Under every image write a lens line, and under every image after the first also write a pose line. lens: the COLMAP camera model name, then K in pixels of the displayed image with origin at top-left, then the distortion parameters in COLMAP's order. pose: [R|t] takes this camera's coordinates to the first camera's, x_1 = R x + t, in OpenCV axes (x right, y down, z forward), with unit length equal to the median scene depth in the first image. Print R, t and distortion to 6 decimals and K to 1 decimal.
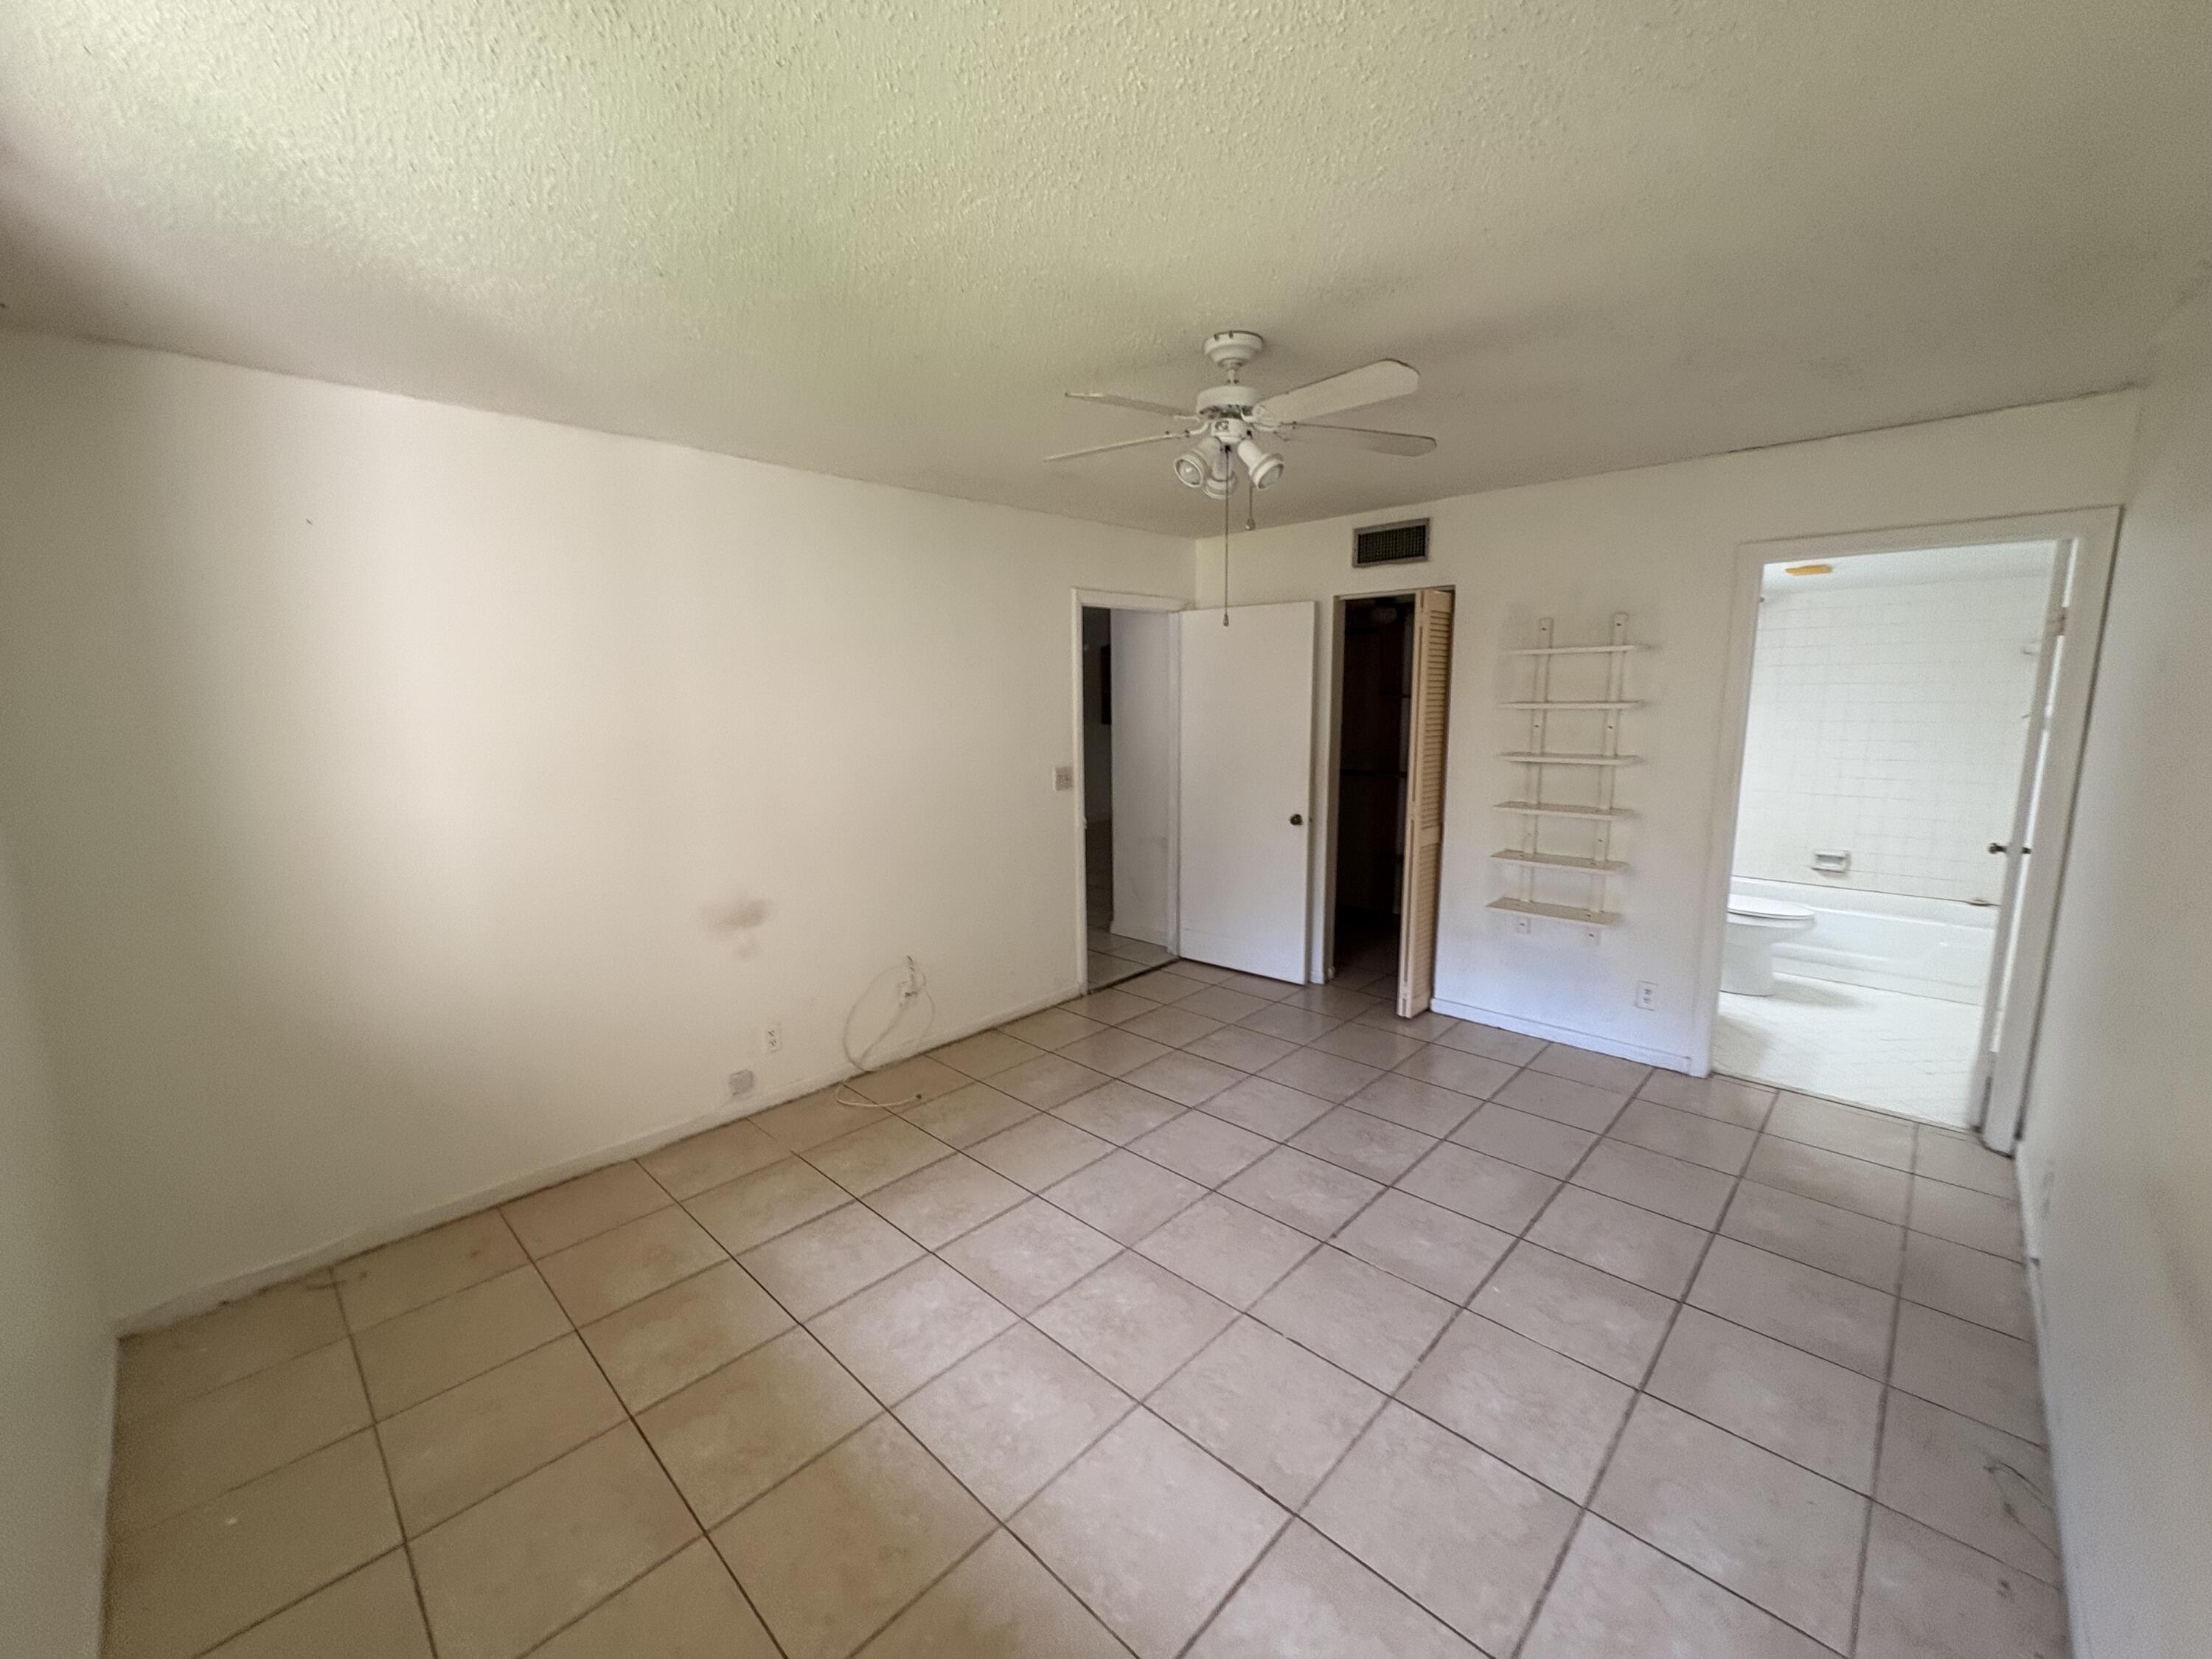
lens RADIAL K [[879.2, 0, 1106.0], [0, 879.2, 829.5], [0, 0, 1]] dist [-0.002196, -0.000133]
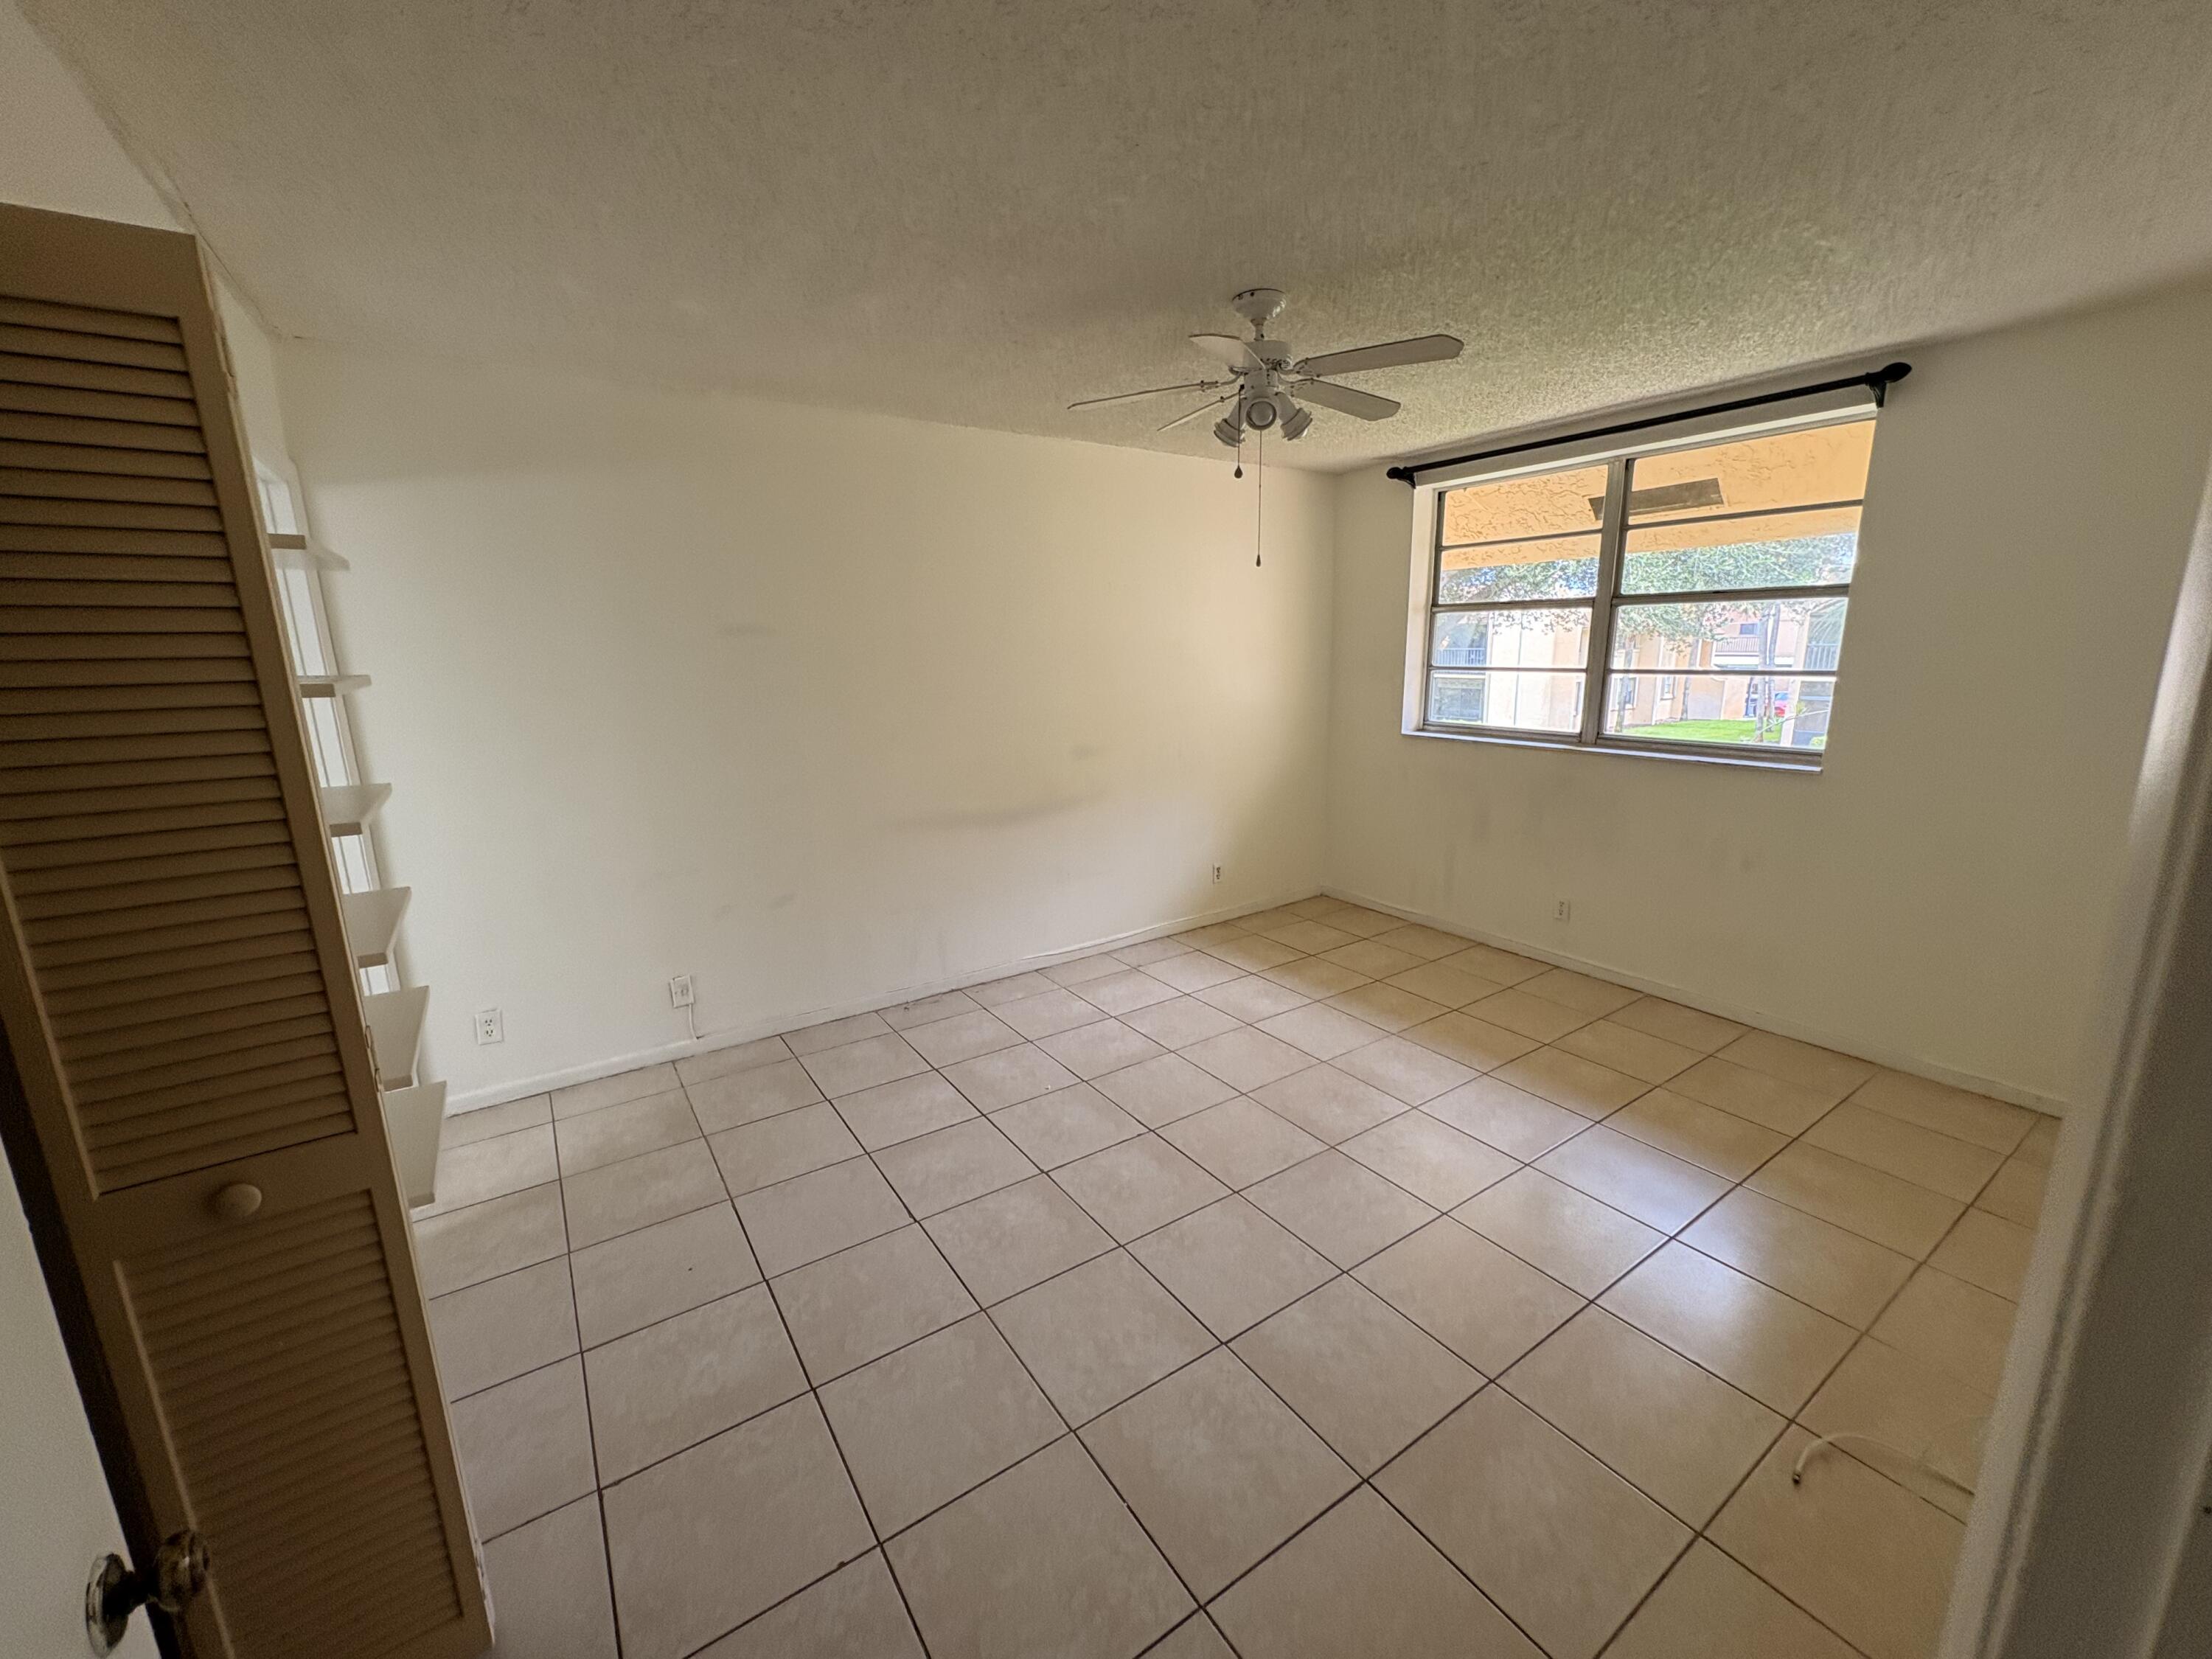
lens RADIAL K [[879.2, 0, 1106.0], [0, 879.2, 829.5], [0, 0, 1]] dist [-0.002196, -0.000133]
pose [[-0.976813, -0.020249, 0.213133, 0.083201], [0.057576, 0.933996, 0.352613, -0.312965], [-0.206205, 0.356709, -0.911174, 2.077058]]
